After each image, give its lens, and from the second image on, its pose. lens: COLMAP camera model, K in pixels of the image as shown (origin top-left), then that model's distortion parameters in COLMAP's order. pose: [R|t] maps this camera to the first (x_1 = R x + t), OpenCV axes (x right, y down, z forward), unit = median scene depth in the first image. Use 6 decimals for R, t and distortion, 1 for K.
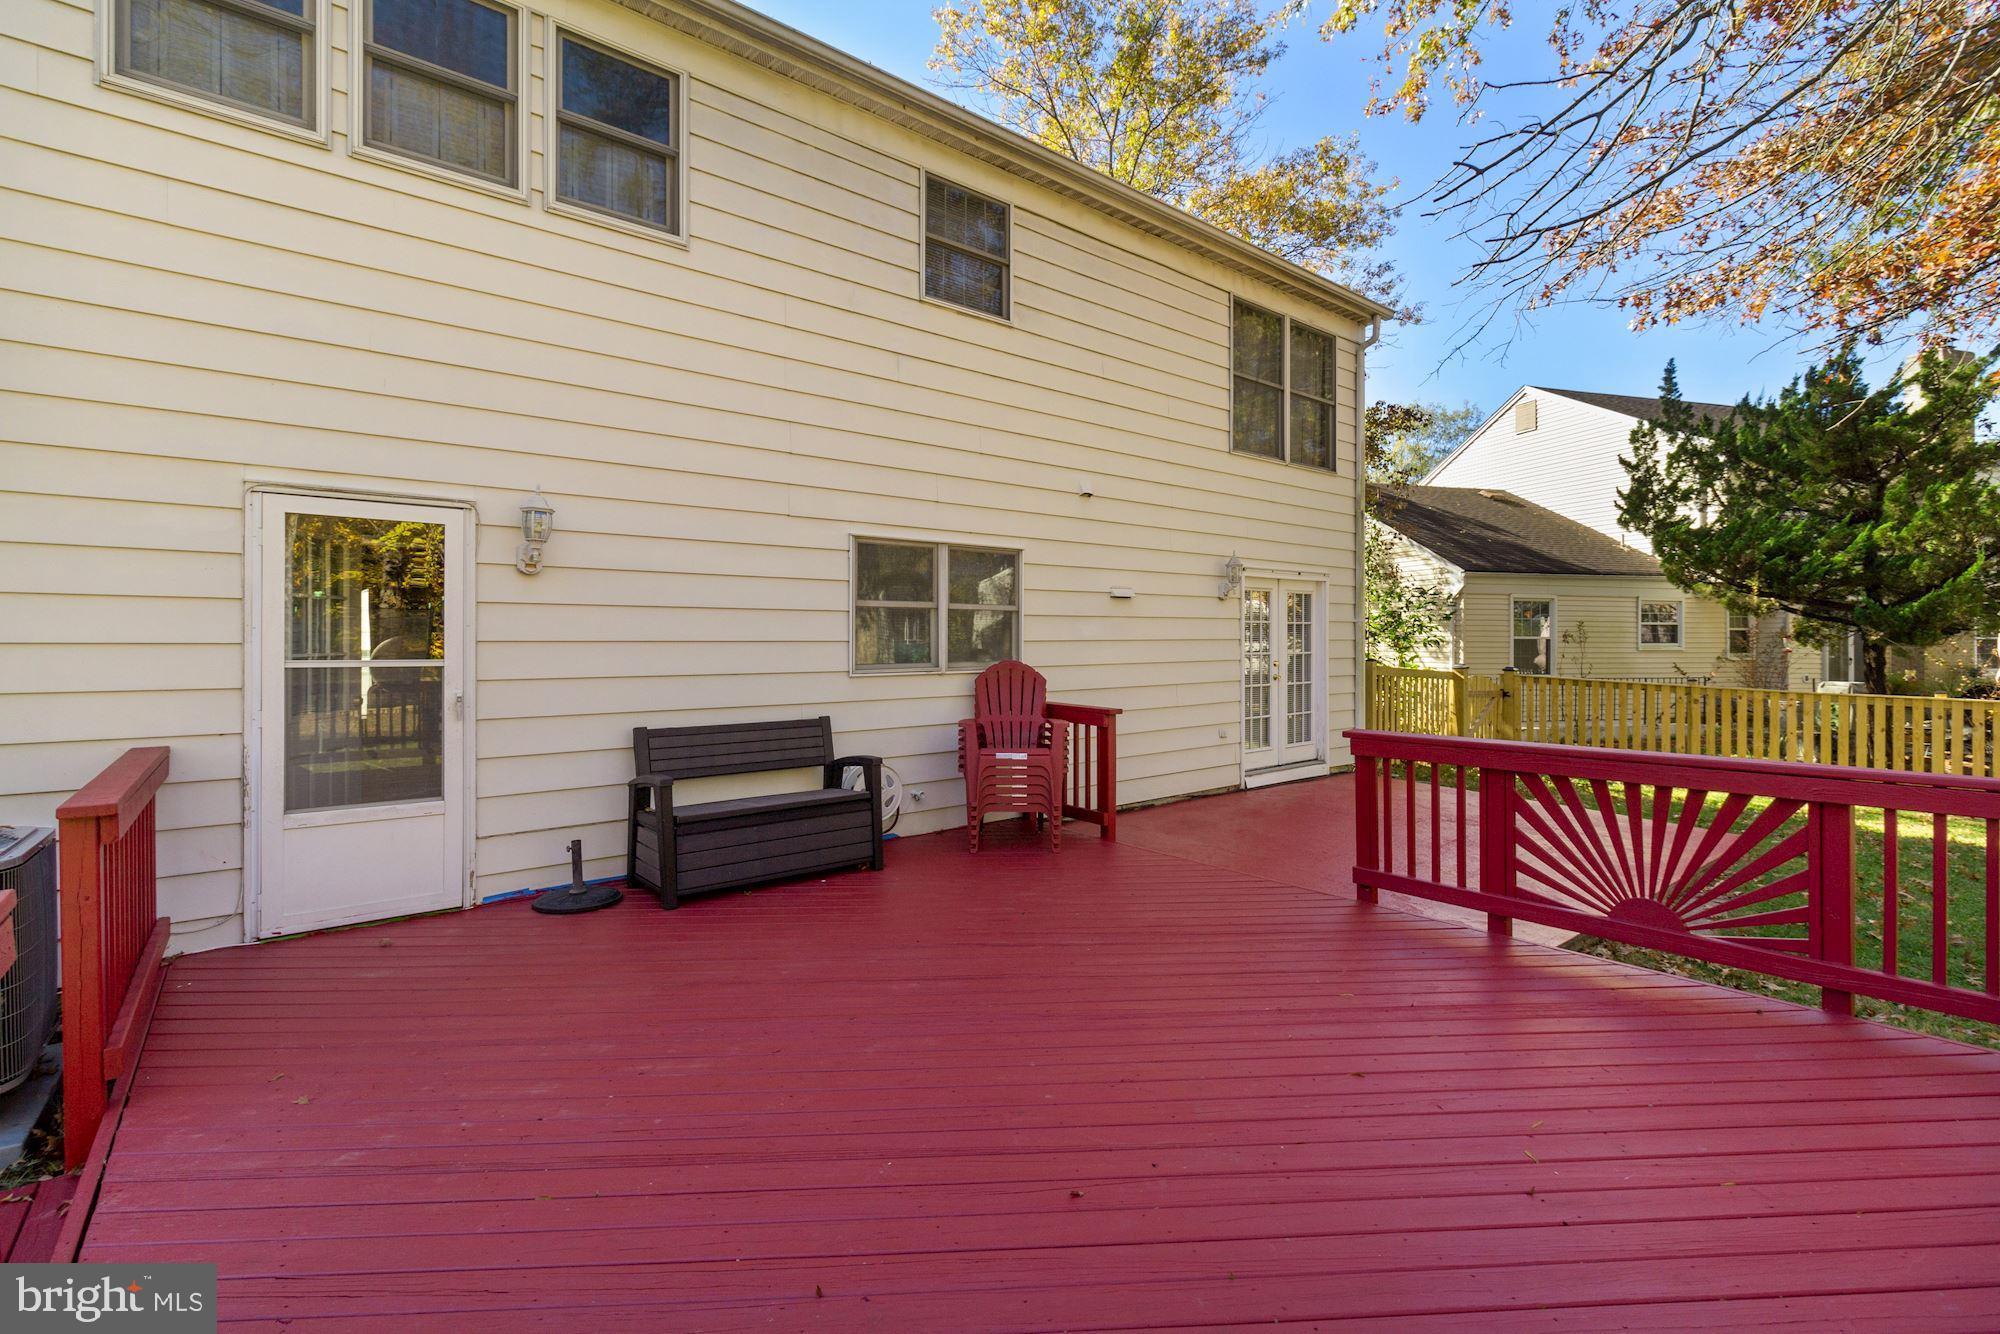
lens RADIAL K [[935.4, 0, 1001.6], [0, 935.4, 652.2], [0, 0, 1]] dist [0.000724, -0.000160]
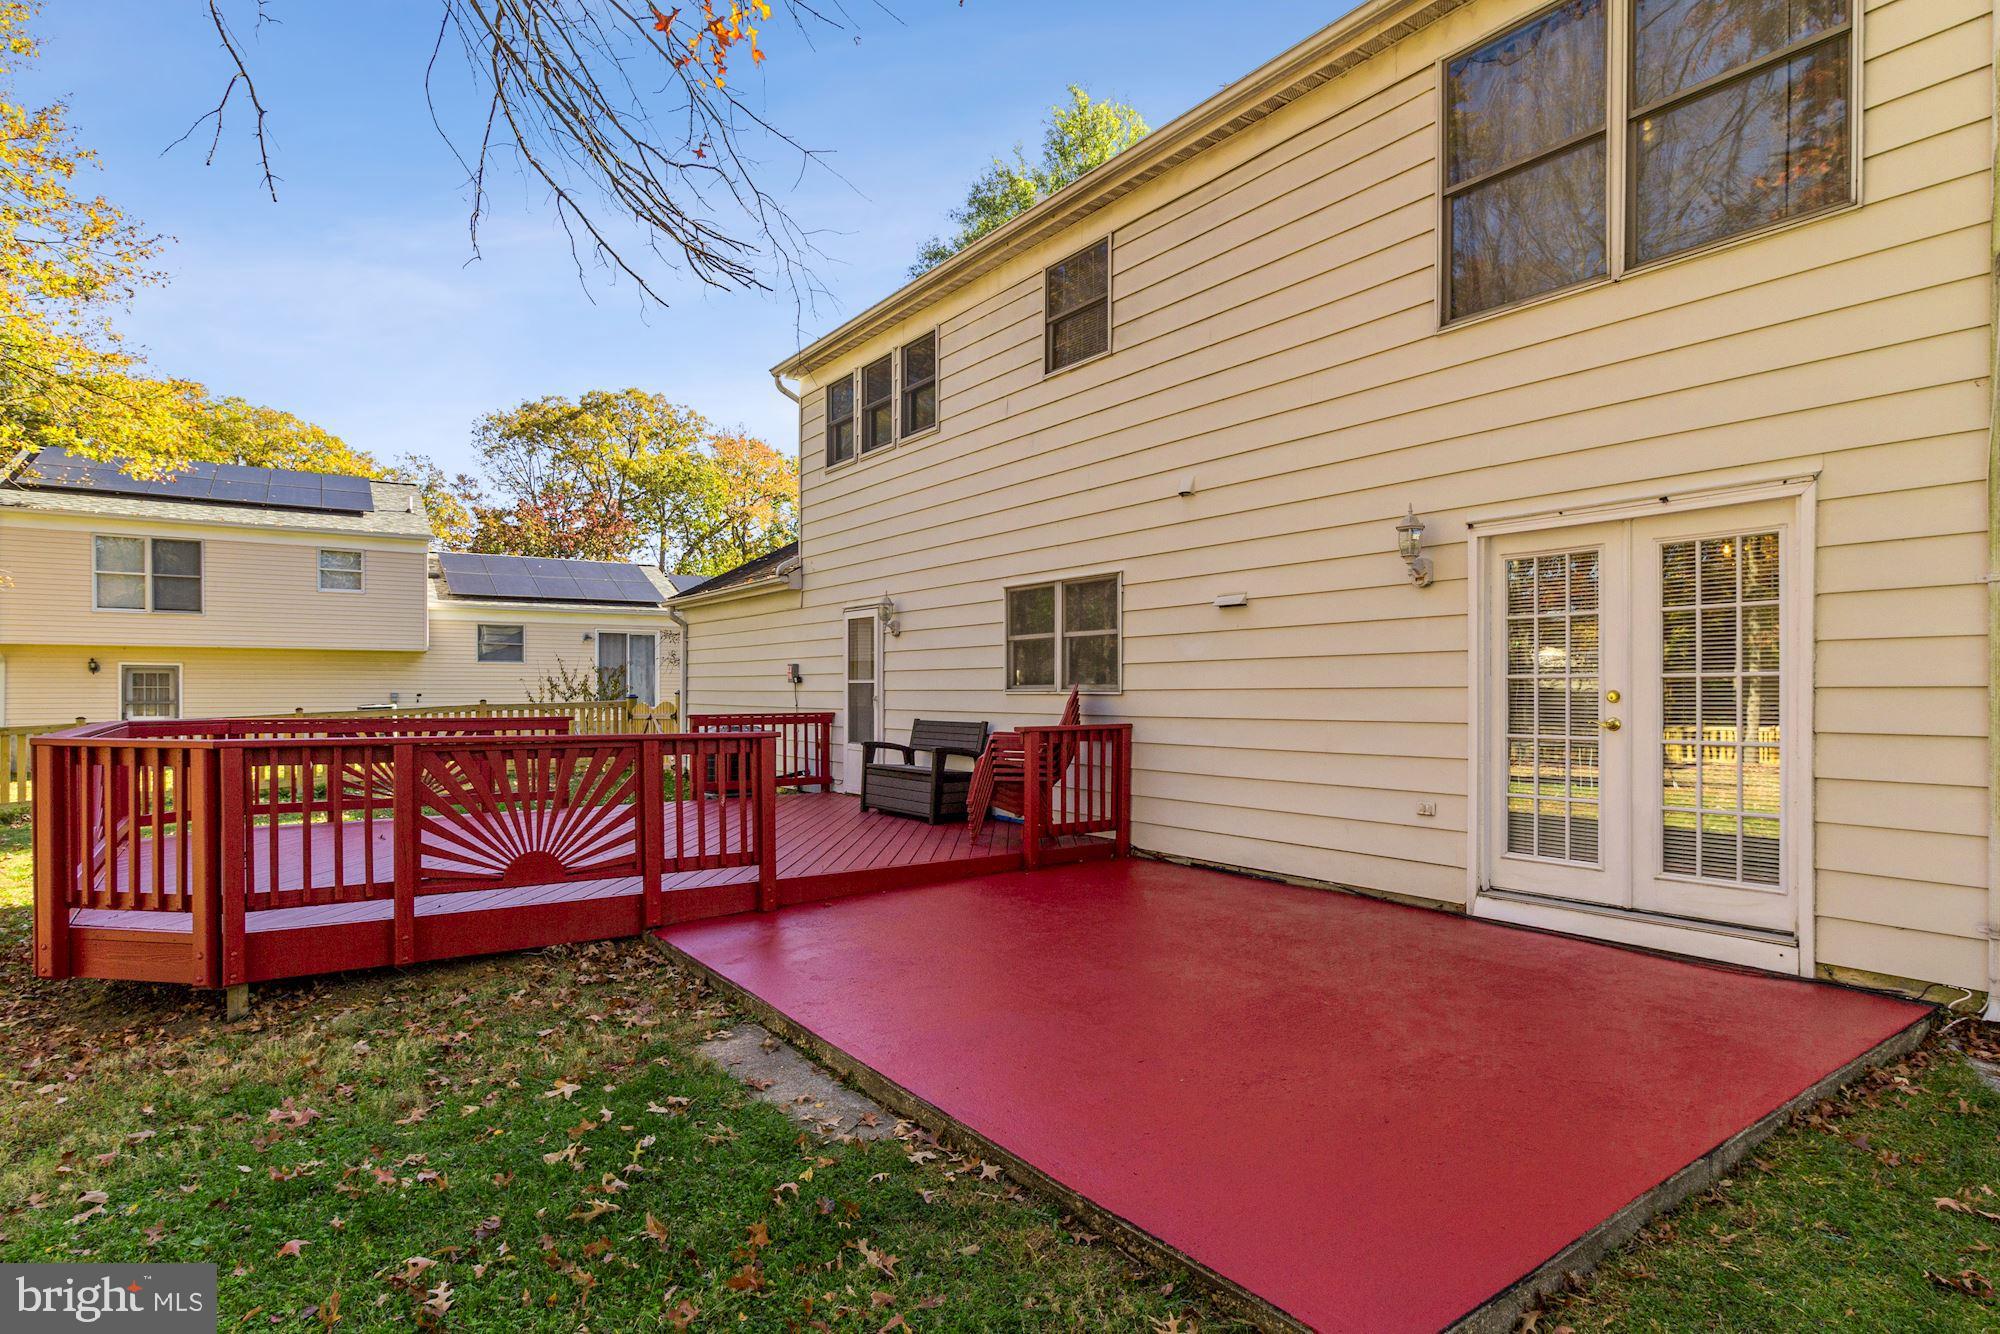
lens RADIAL K [[1066.5, 0, 983.5], [0, 1066.5, 687.1], [0, 0, 1]] dist [0.006921, -0.000684]
pose [[-0.106424, 0.008709, -0.994283, 1.262188], [0.001020, 0.999962, 0.008650, 0.003346], [0.994320, -0.000094, -0.106428, 1.054548]]
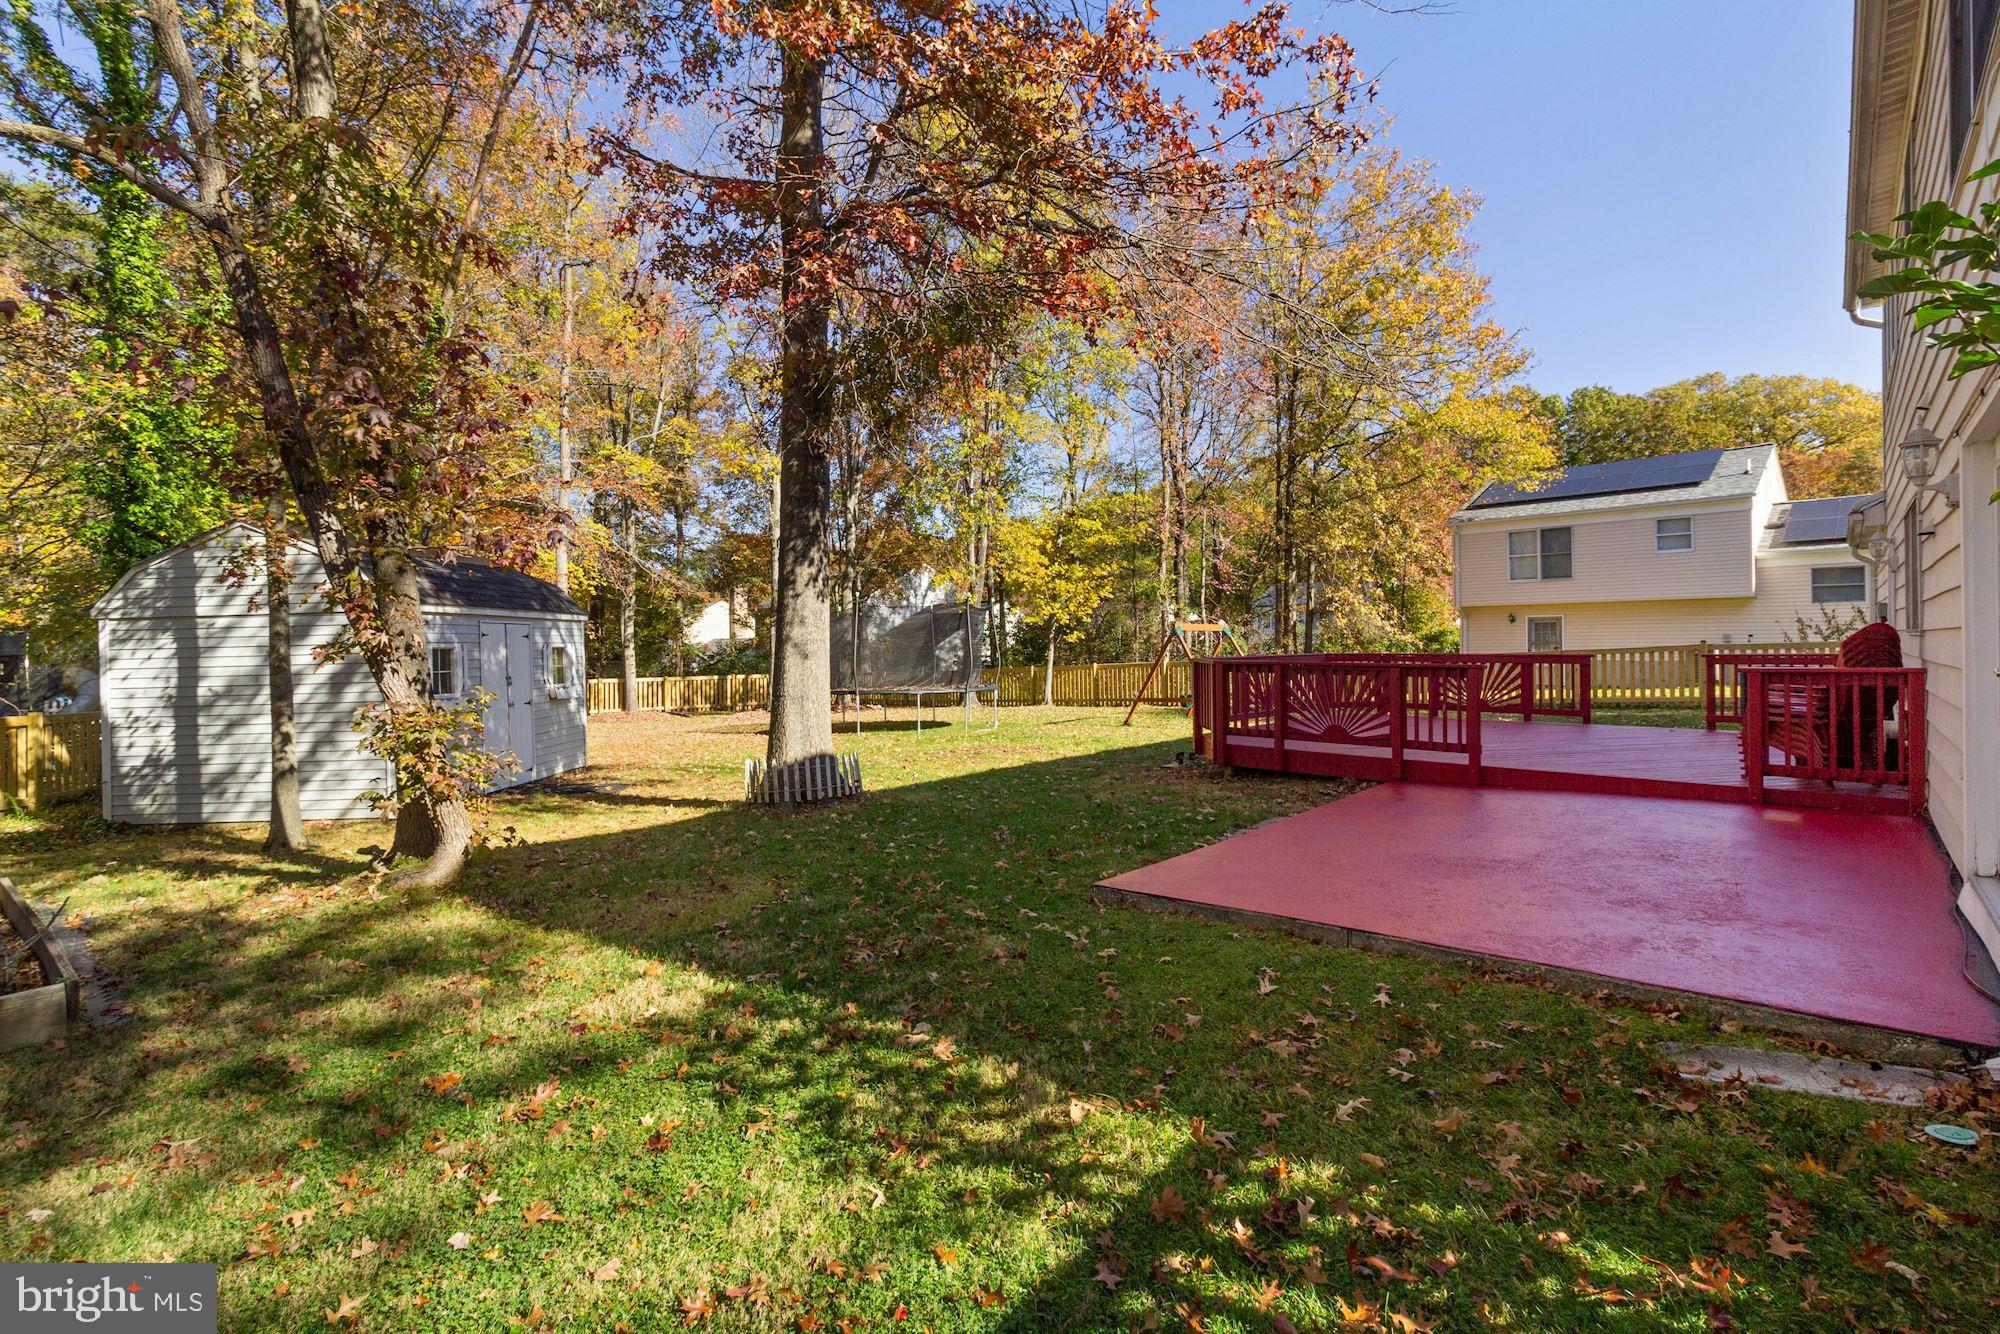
lens RADIAL K [[935.4, 0, 1005.7], [0, 935.4, 665.3], [0, 0, 1]] dist [0.000724, -0.000160]
pose [[-0.996345, 0.030516, -0.079785, 1.041353], [0.028484, 0.999243, 0.026487, 0.001745], [0.080532, 0.024117, -0.996460, 1.981582]]
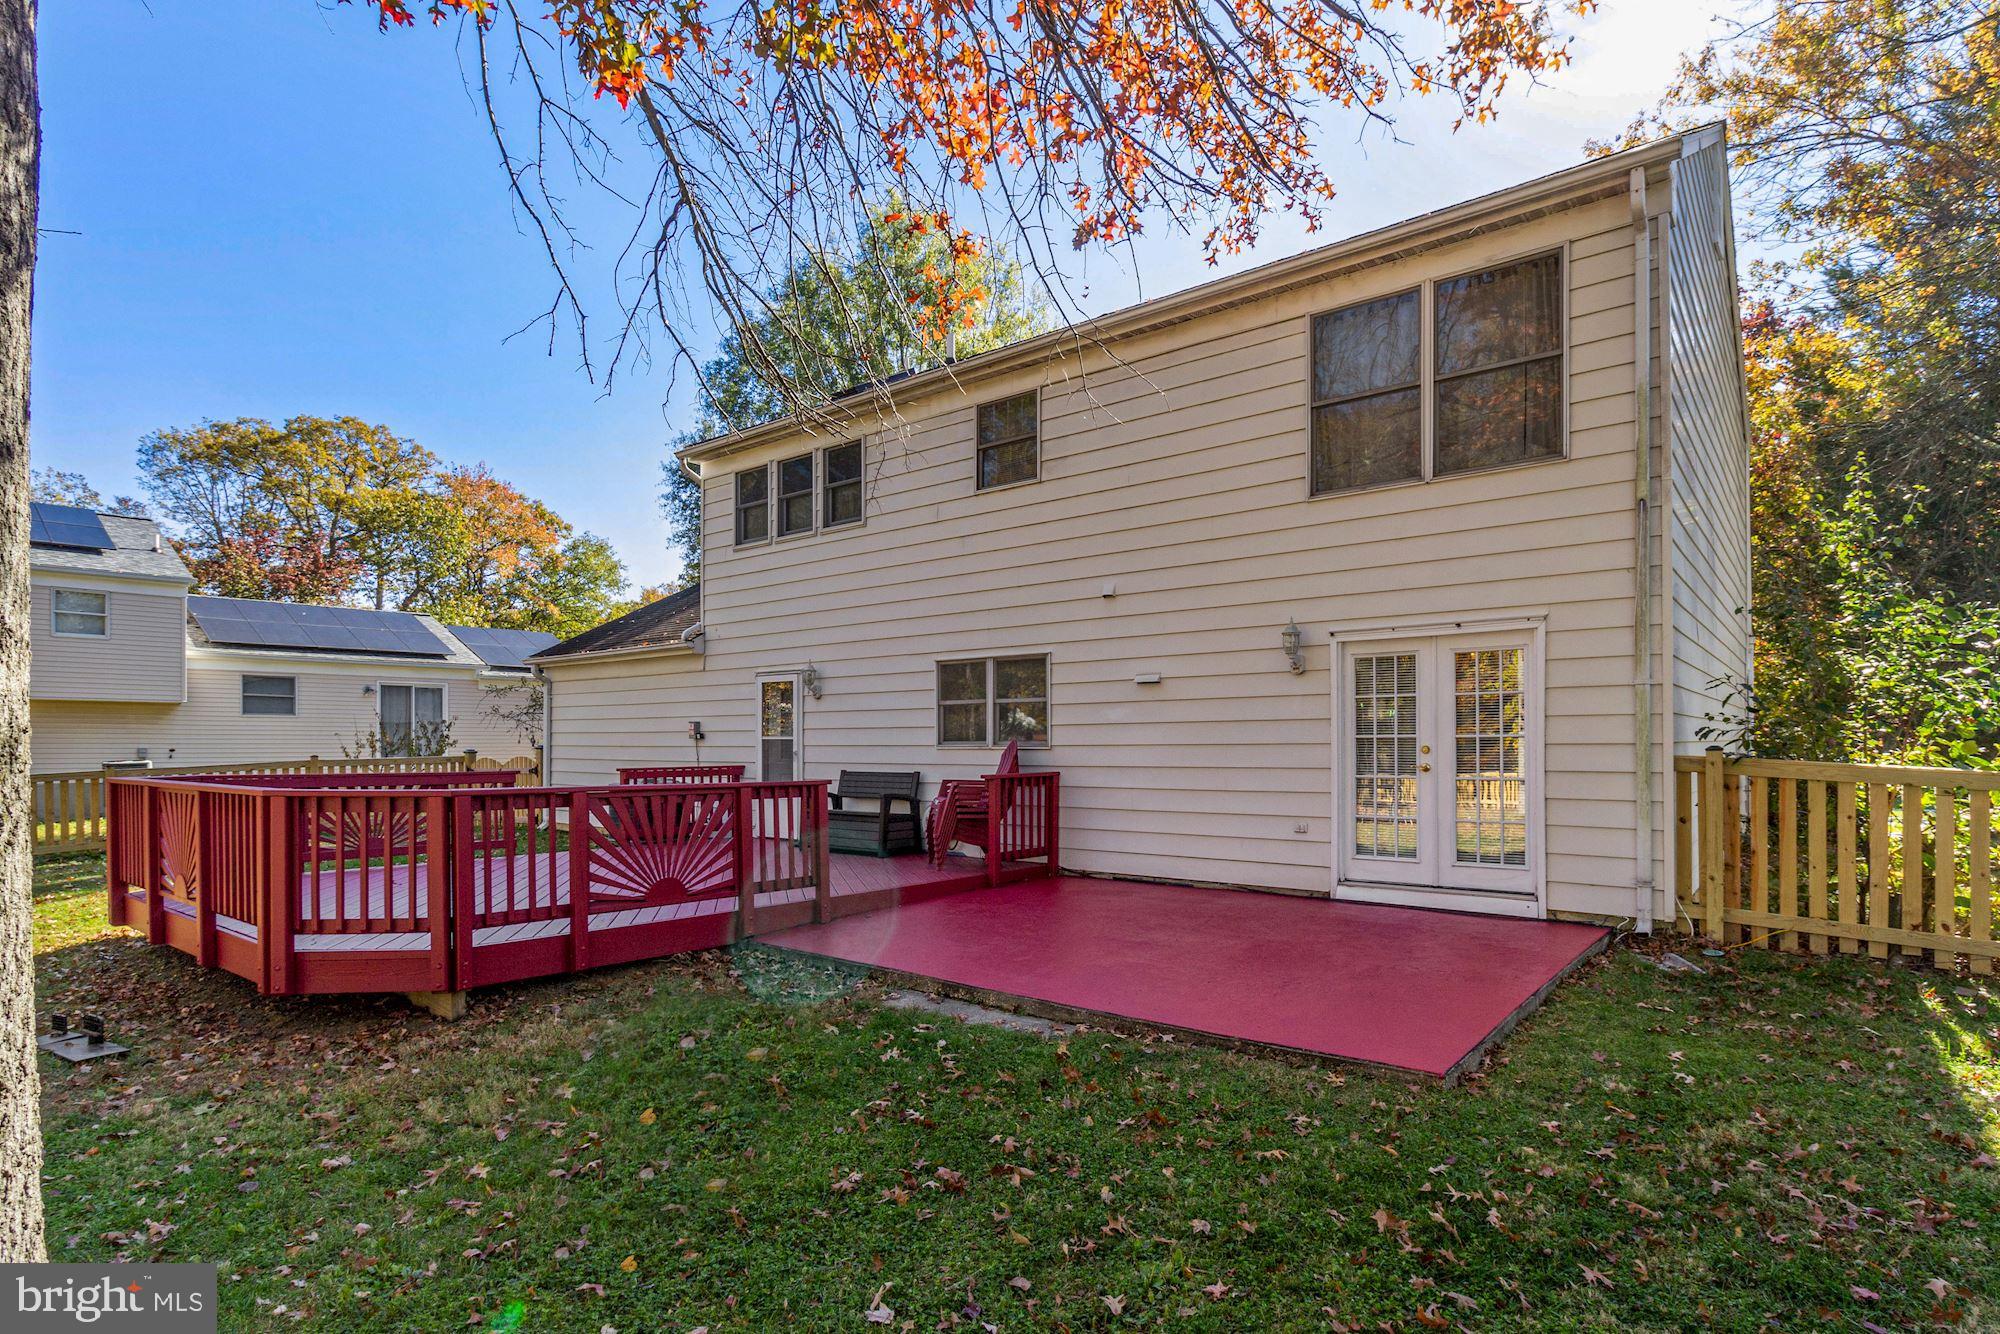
lens RADIAL K [[1066.5, 0, 982.1], [0, 1066.5, 729.3], [0, 0, 1]] dist [0.006921, -0.000684]
pose [[0.153416, -0.000906, -0.988161, 1.557322], [0.000077, 1.000000, -0.000905, -0.004706], [0.988162, 0.000063, 0.153416, 0.742633]]
